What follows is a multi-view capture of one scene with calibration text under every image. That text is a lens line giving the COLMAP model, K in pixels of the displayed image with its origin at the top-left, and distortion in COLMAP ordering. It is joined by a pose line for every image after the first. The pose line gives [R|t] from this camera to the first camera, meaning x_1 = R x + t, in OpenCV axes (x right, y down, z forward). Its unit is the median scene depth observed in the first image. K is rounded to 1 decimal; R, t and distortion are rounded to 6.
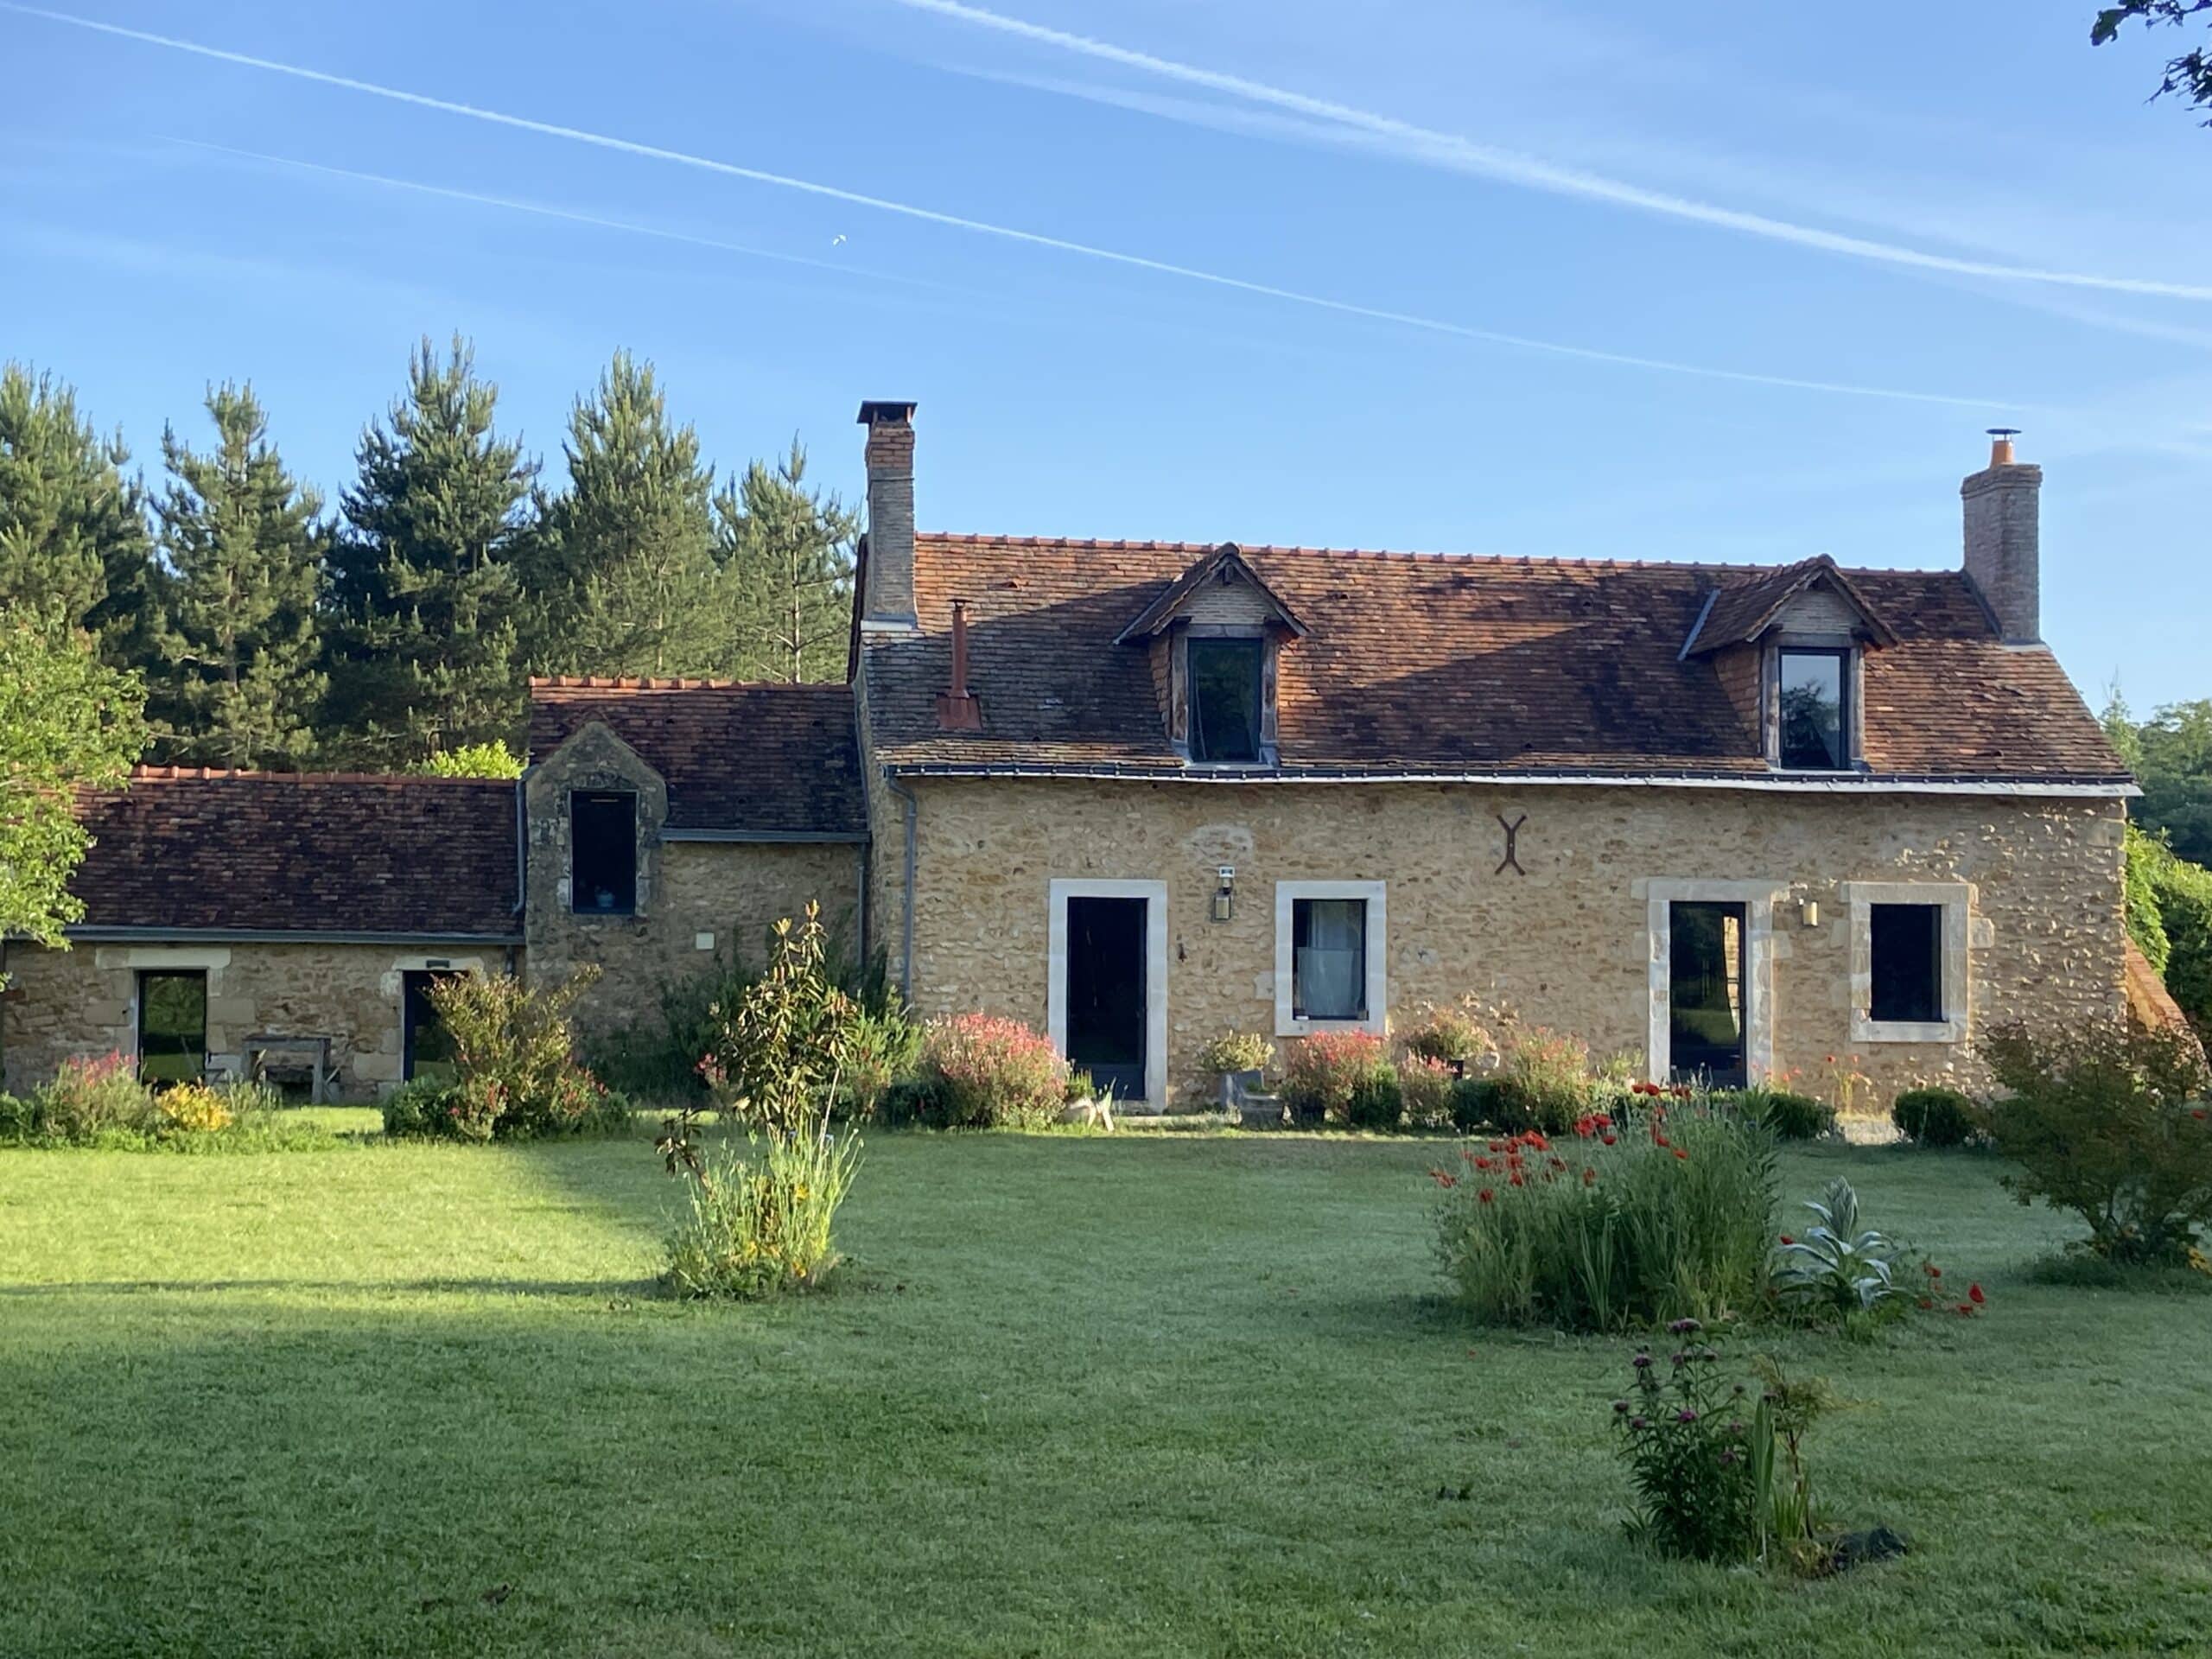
lens RADIAL K [[3227.1, 0, 1093.3], [0, 3227.1, 818.2], [0, 0, 1]] dist [0.101000, 0.000000]
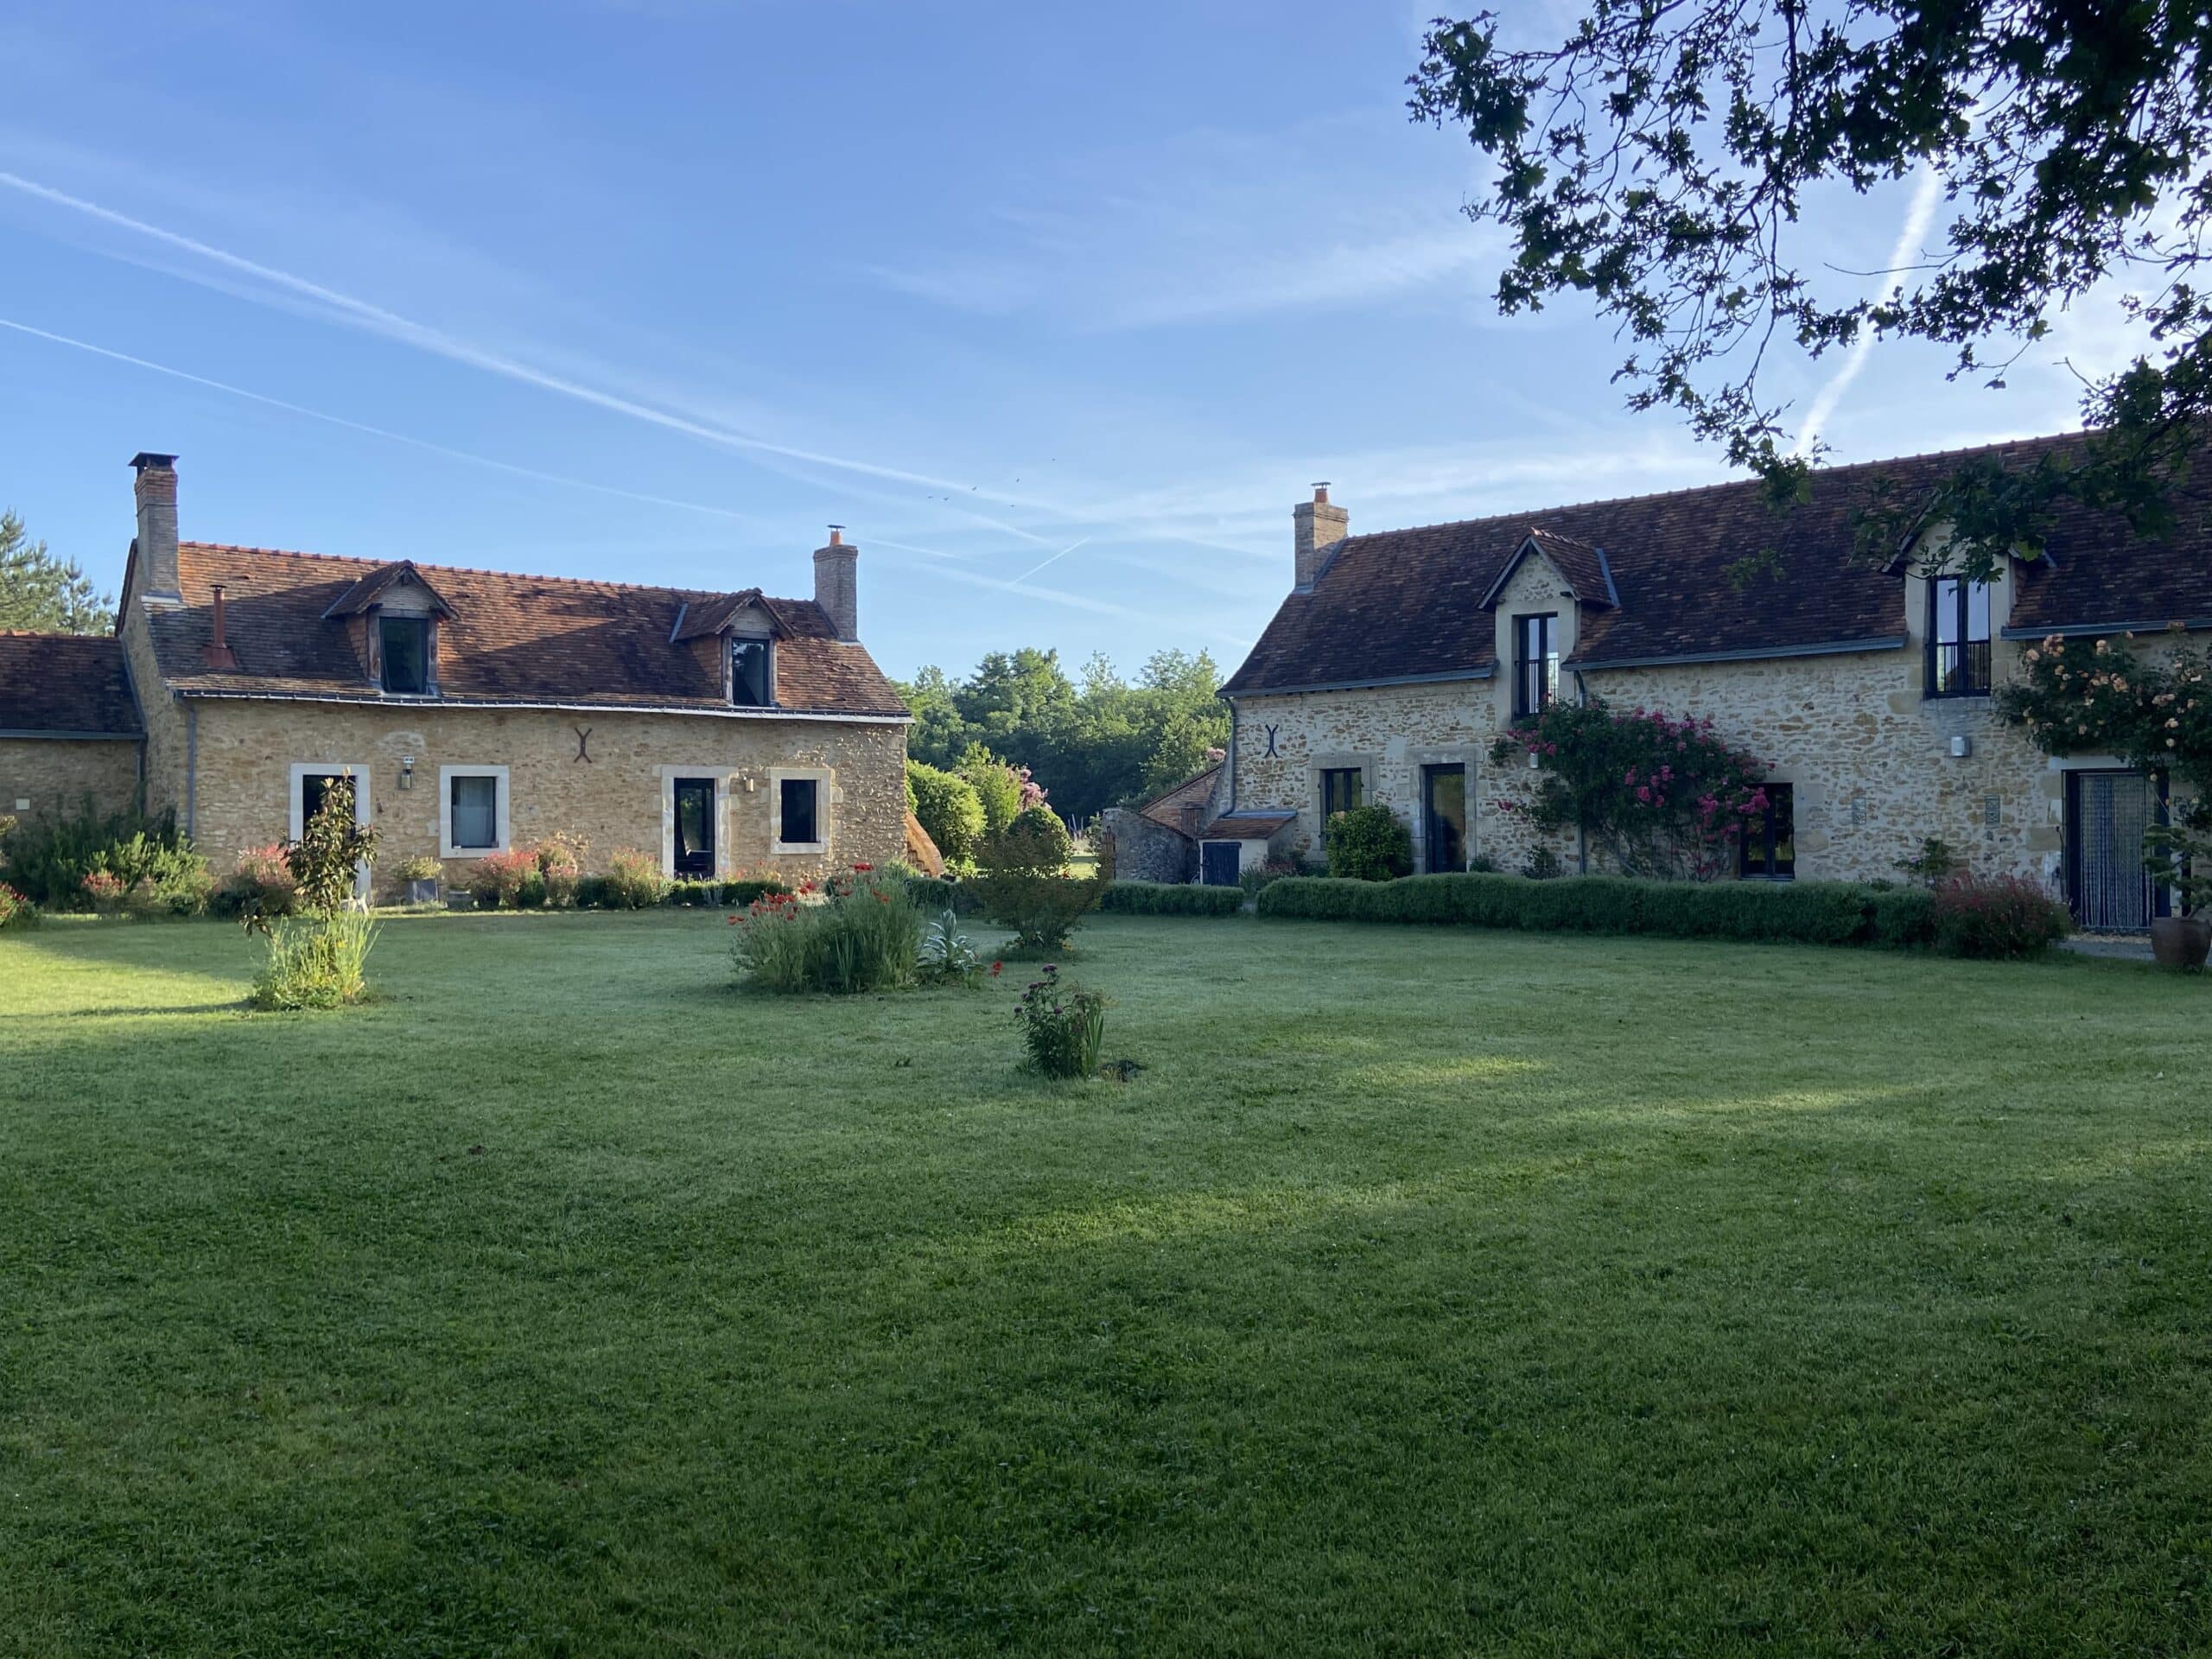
lens RADIAL K [[1819.4, 0, 1120.6], [0, 1819.4, 818.5], [0, 0, 1]] dist [0.119555, -0.150430]
pose [[0.879340, -0.010388, 0.476082, -0.085437], [-0.010134, 0.999127, 0.040518, 0.004476], [-0.476087, -0.040454, 0.878467, -0.005517]]
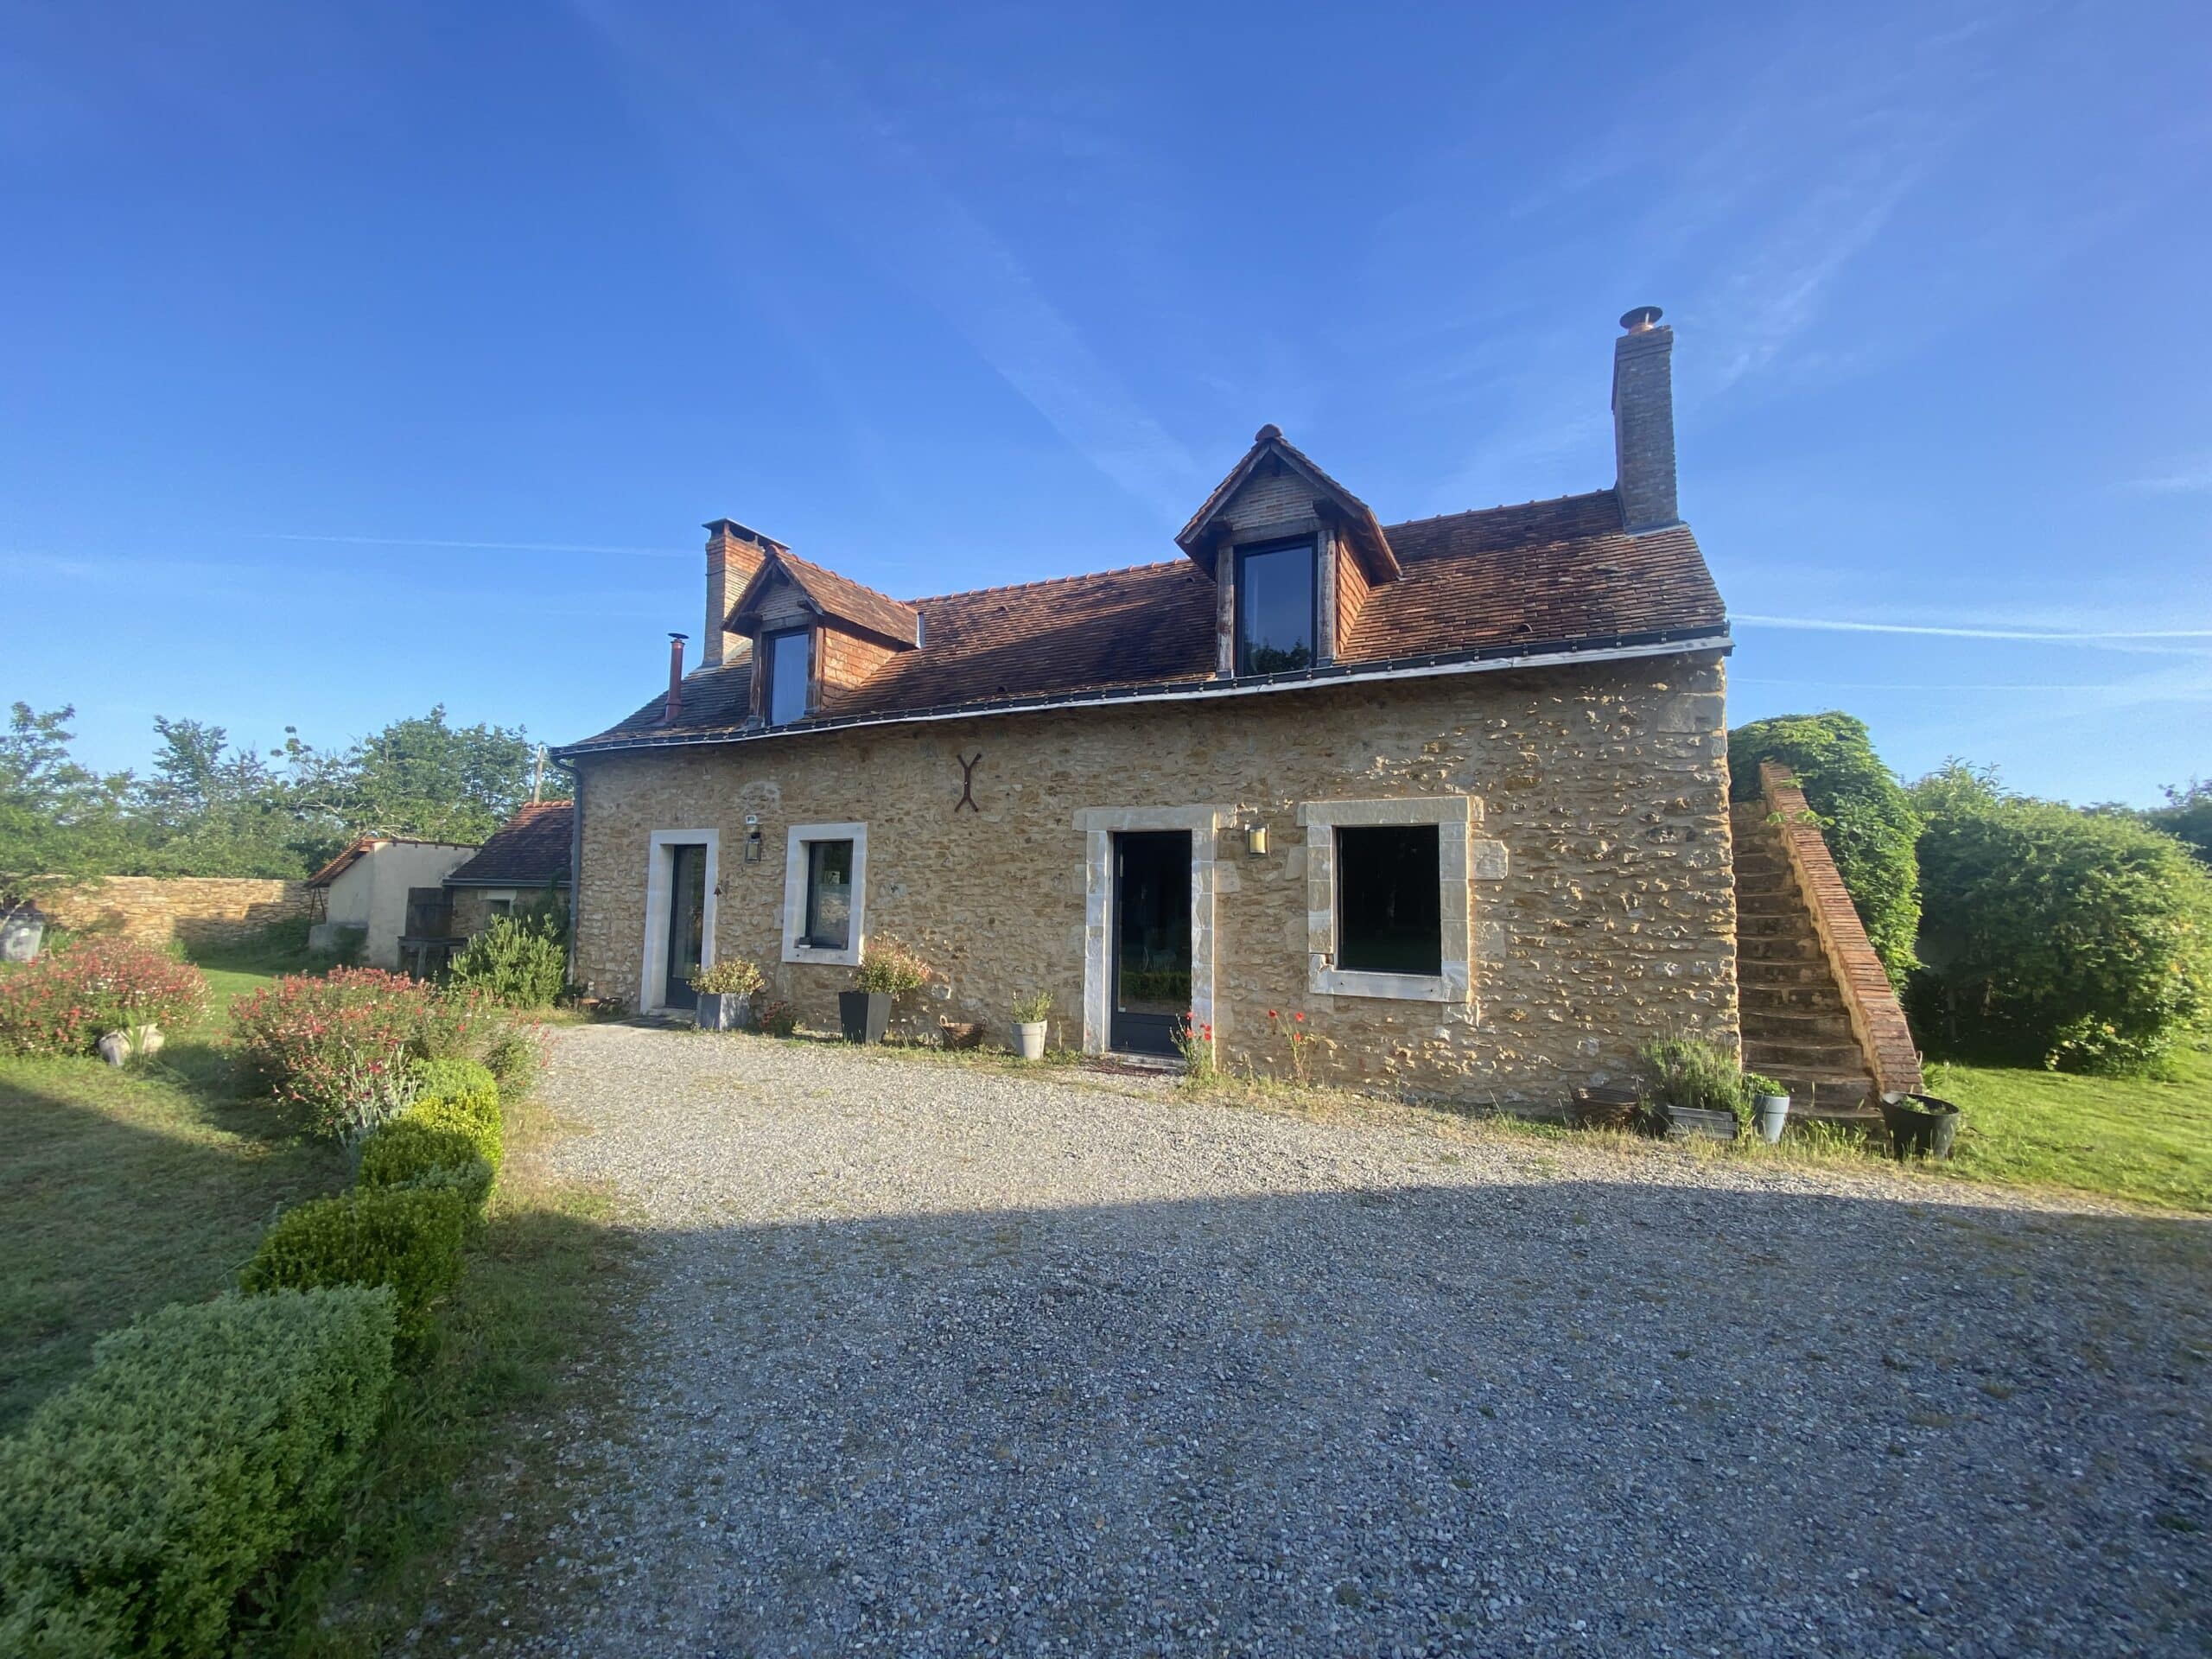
lens RADIAL K [[878.6, 0, 1095.9], [0, 878.6, 829.4], [0, 0, 1]] dist [0.015046, -0.002491]
pose [[0.819108, -0.041977, -0.572102, 0.317448], [0.018834, 0.998749, -0.046316, 0.036269], [0.573331, 0.027163, 0.818874, 0.781032]]
